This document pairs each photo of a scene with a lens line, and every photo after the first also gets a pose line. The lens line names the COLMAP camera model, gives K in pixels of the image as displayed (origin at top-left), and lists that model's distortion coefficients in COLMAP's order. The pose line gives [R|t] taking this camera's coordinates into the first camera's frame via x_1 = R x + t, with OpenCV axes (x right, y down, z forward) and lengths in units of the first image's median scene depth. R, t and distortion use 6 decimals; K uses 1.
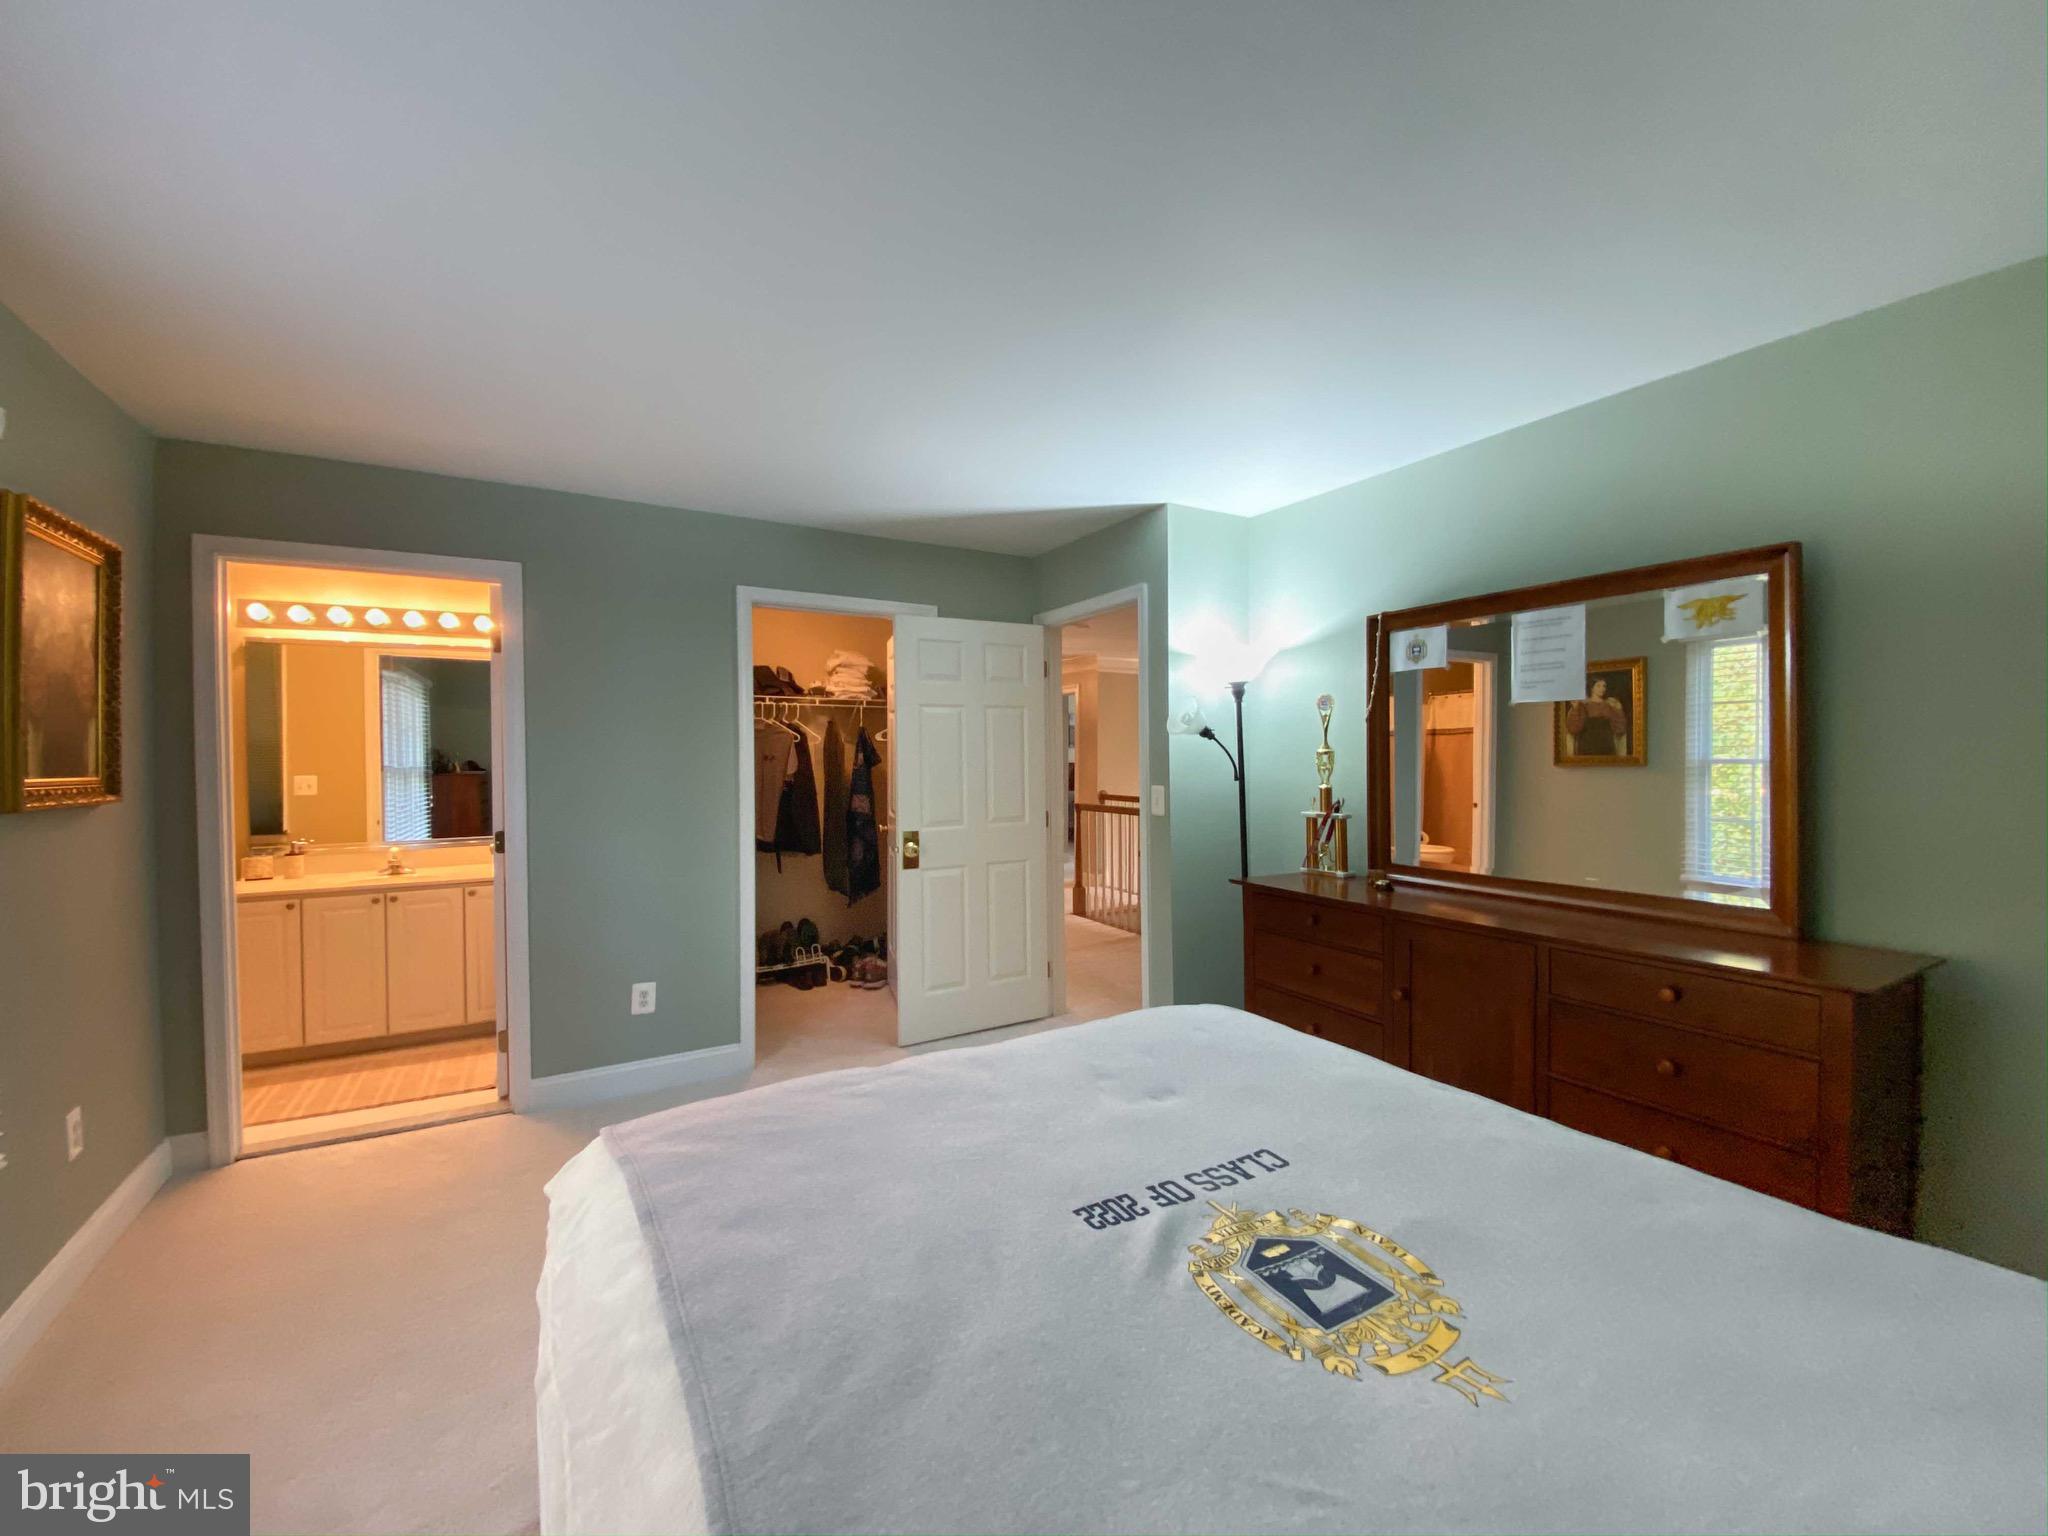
lens RADIAL K [[832.2, 0, 1024.0], [0, 832.2, 764.6], [0, 0, 1]] dist [-0.001132, -0.000047]
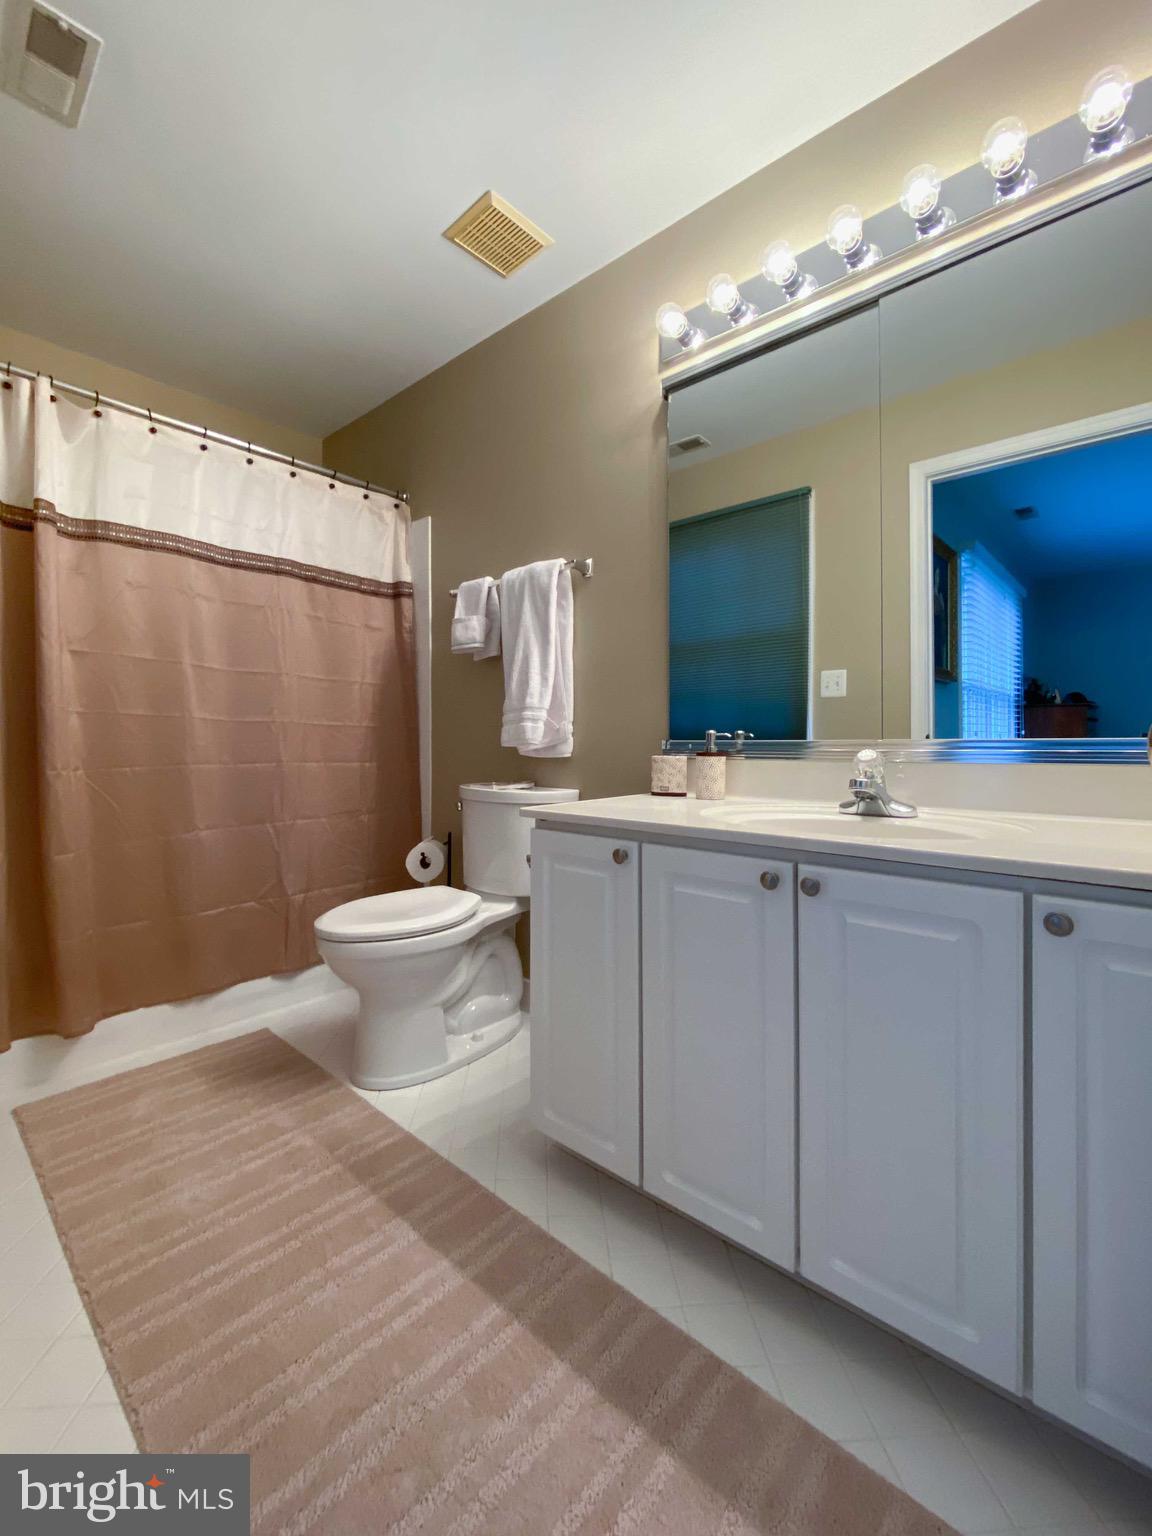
lens RADIAL K [[624.1, 0, 576.9], [0, 624.1, 754.8], [0, 0, 1]] dist [-0.001132, -0.000047]
pose [[0.304336, 0.026092, -0.952207, -0.530508], [-0.009911, 0.999657, 0.024224, 0.100276], [0.952513, 0.002065, 0.304490, 0.804455]]
